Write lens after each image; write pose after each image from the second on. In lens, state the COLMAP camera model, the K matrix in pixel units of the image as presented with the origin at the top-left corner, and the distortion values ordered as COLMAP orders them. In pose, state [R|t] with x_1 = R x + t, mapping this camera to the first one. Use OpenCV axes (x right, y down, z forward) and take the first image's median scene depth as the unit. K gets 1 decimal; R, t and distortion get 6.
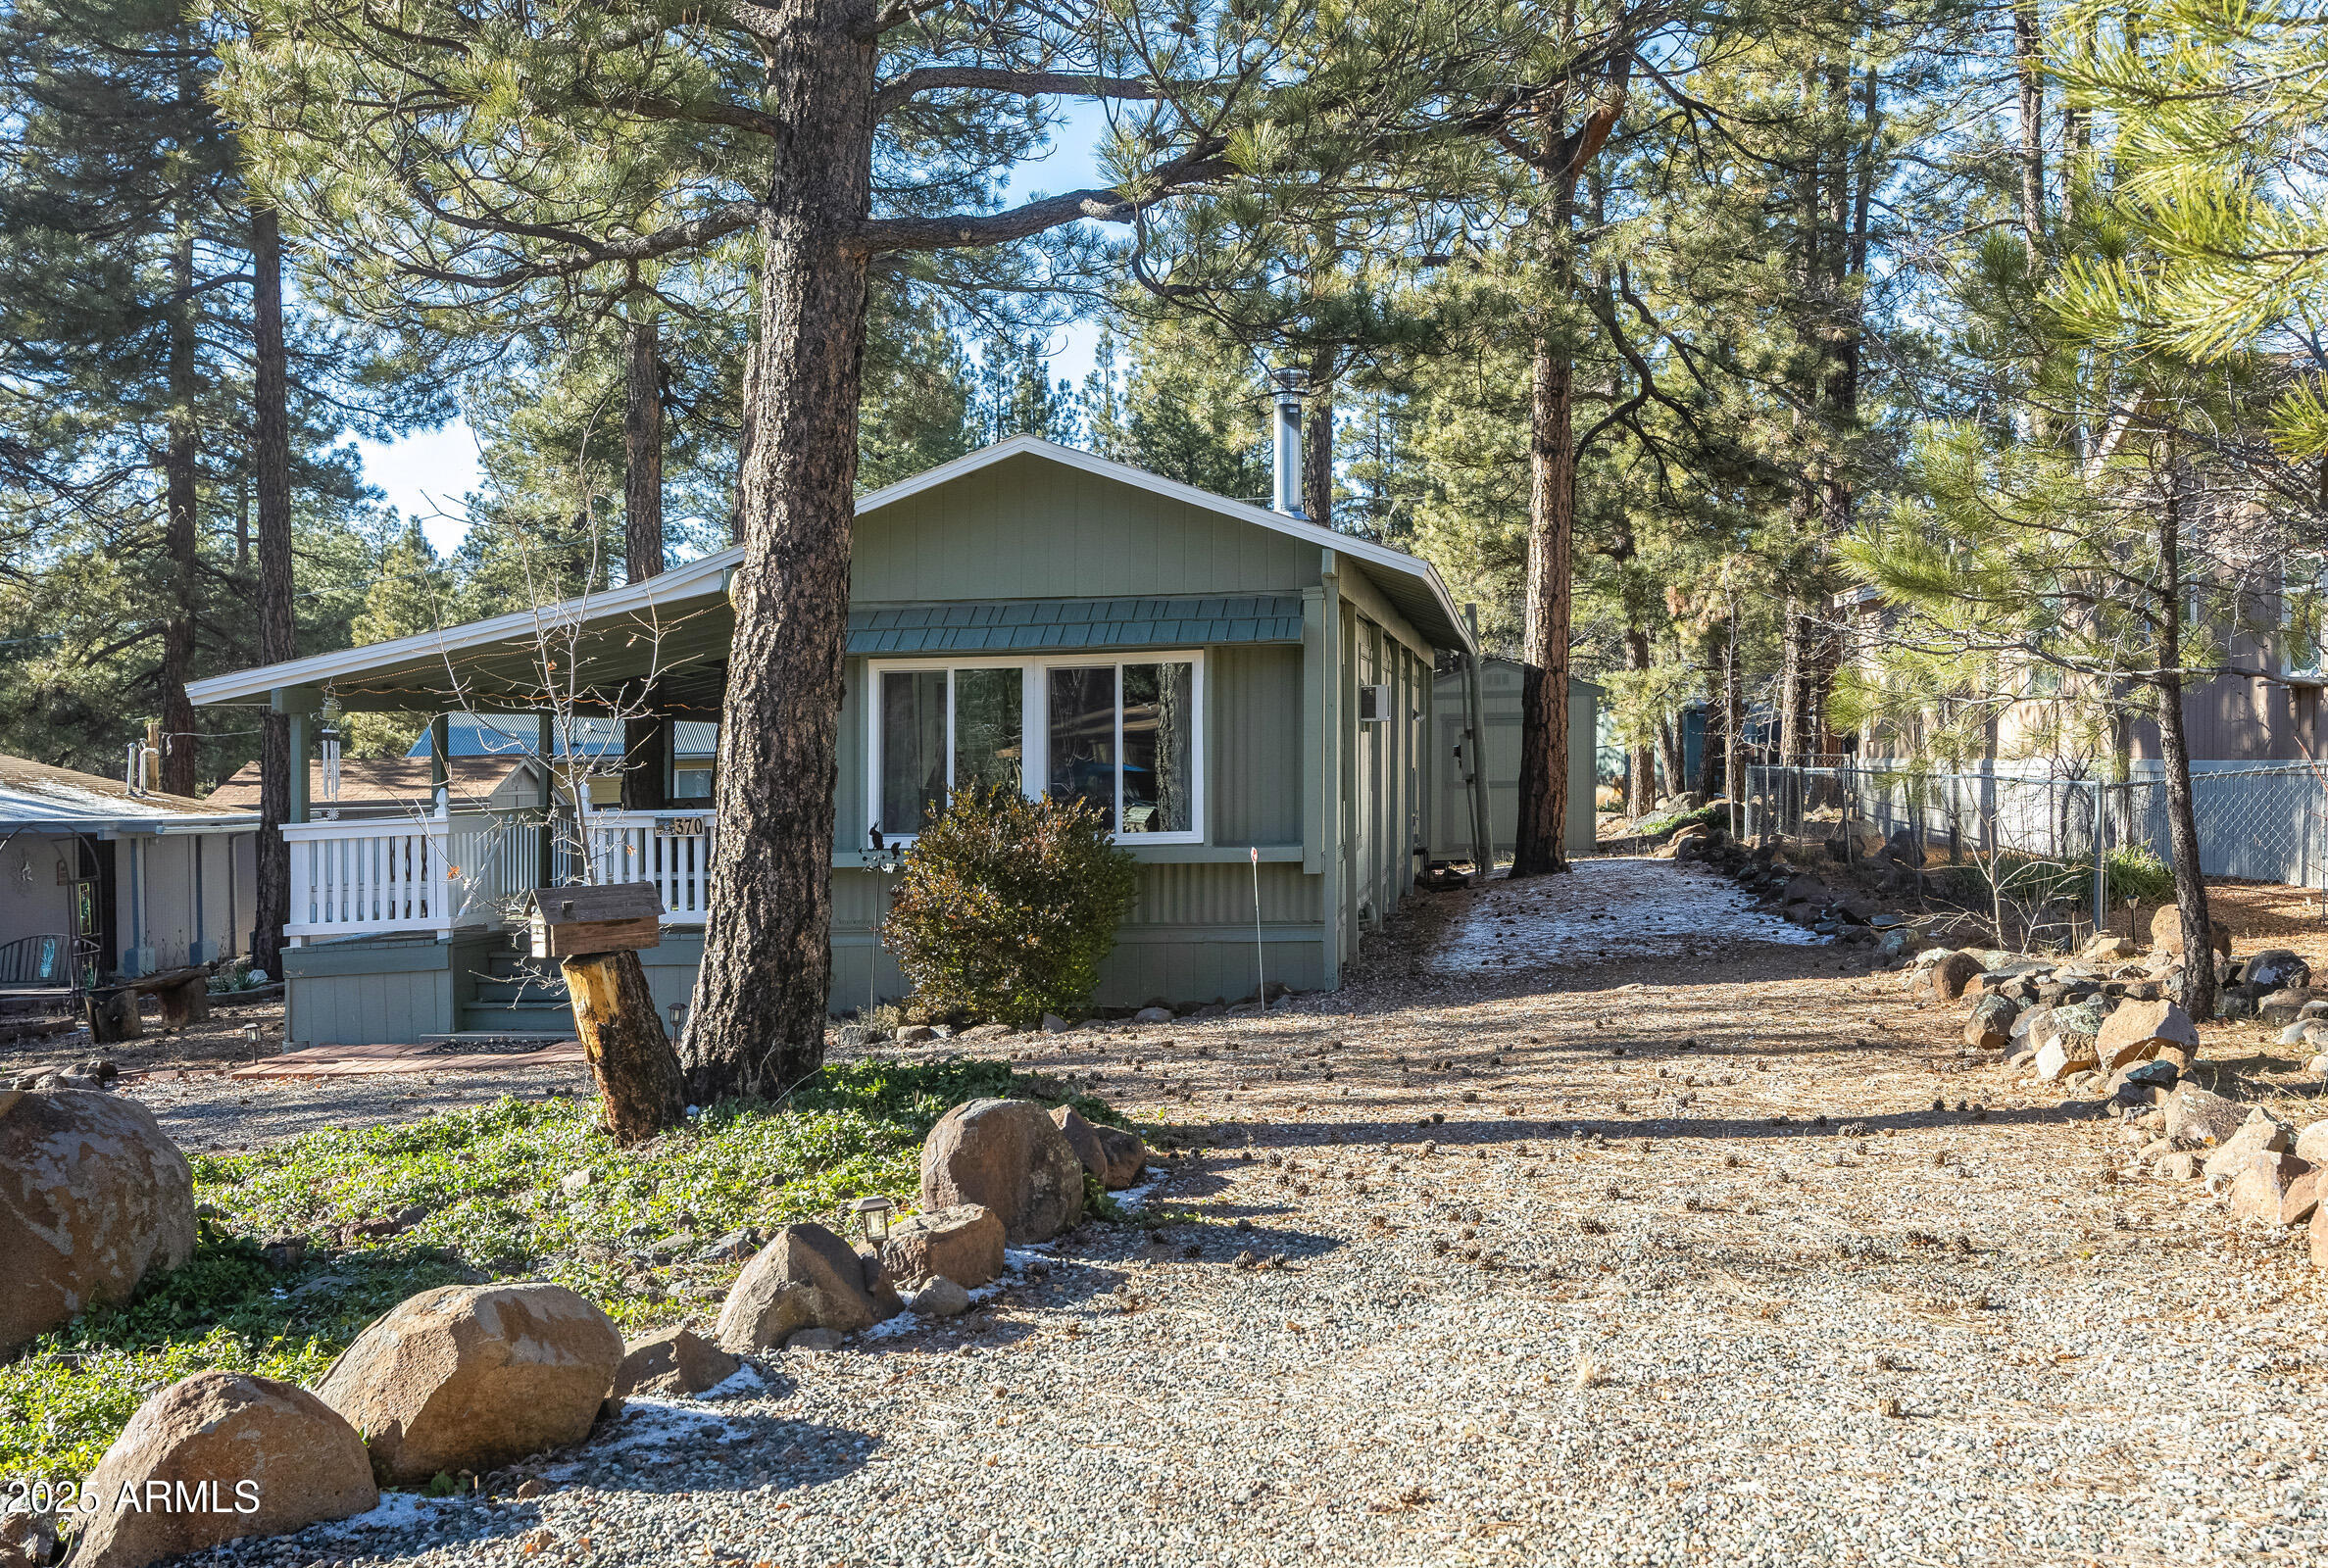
lens RADIAL K [[2390.4, 0, 1168.2], [0, 2390.4, 791.3], [0, 0, 1]] dist [0.002800, 0.000000]
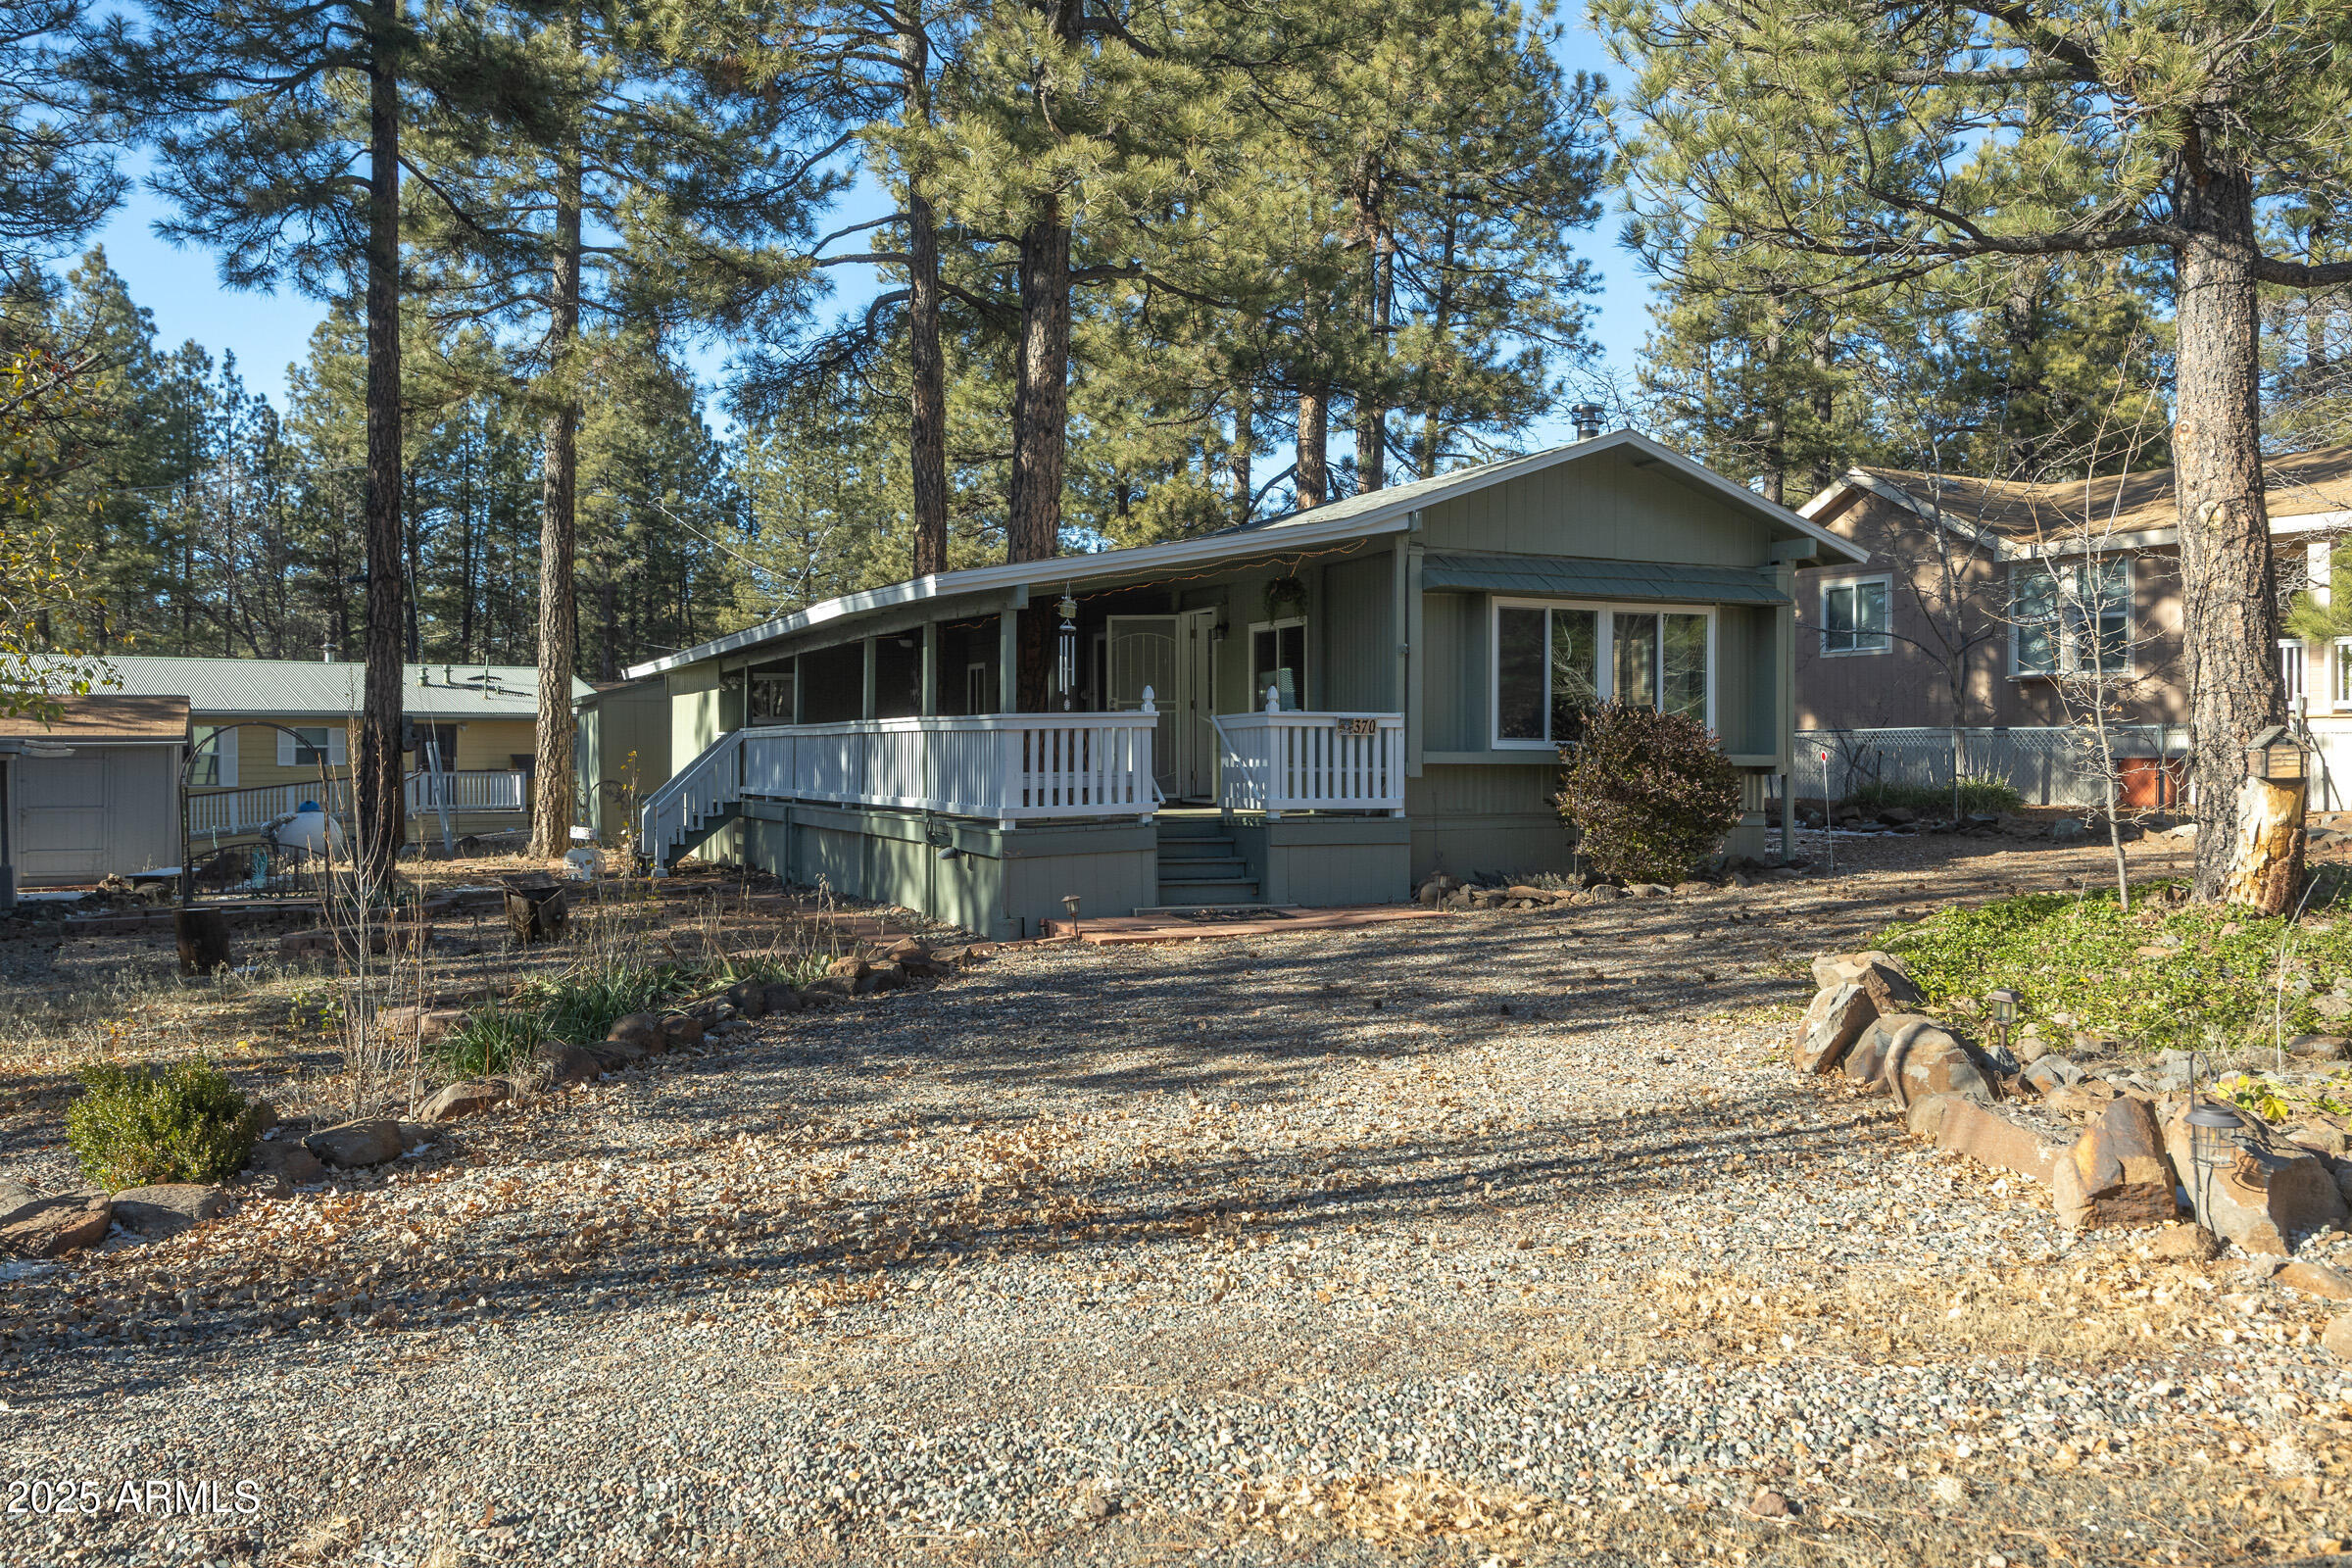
lens RADIAL K [[1885.2, 0, 1164.6], [0, 1885.2, 793.4], [0, 0, 1]] dist [-0.009709, -0.003269]
pose [[0.855484, 0.016263, 0.517575, -0.784187], [-0.016170, 0.999858, -0.004690, 0.054893], [-0.517577, -0.004357, 0.855625, 0.258566]]
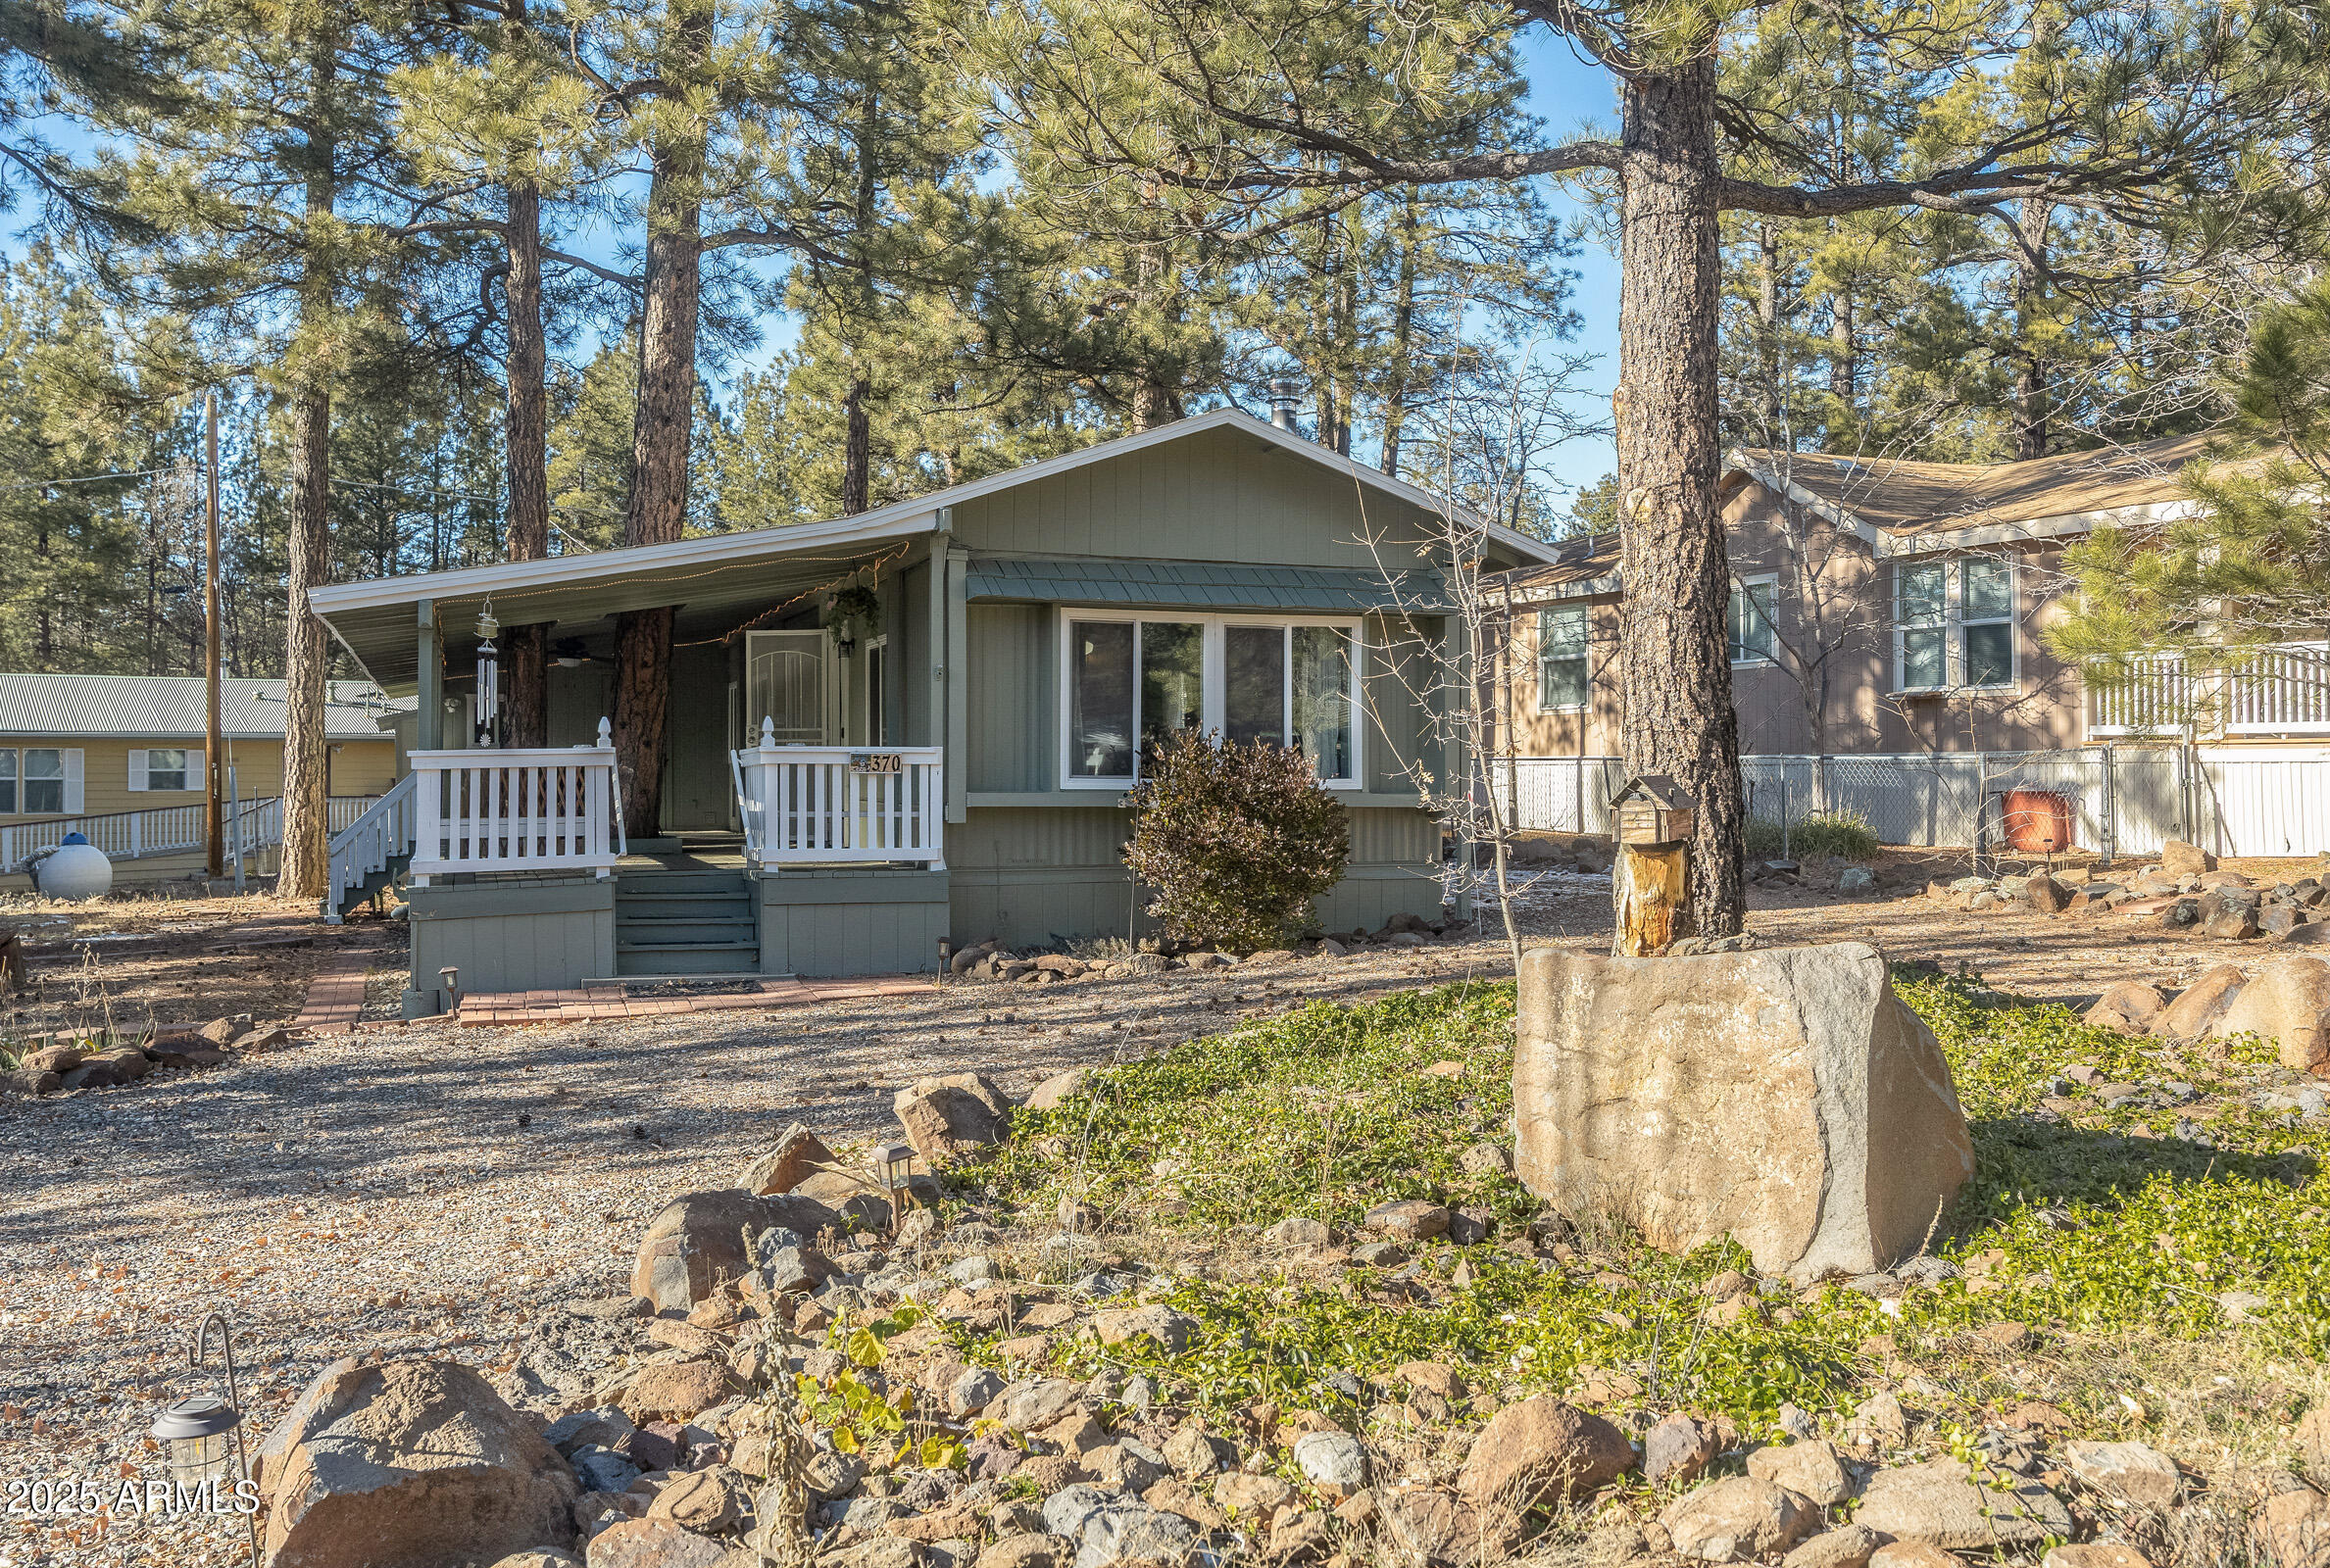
lens RADIAL K [[2059.5, 0, 1176.4], [0, 2059.5, 764.5], [0, 0, 1]] dist [-0.015387, 0.000744]
pose [[0.888282, 0.027599, 0.458468, -0.497163], [-0.017046, 0.999486, -0.027141, 0.037202], [-0.458981, 0.016294, 0.888296, 0.185492]]
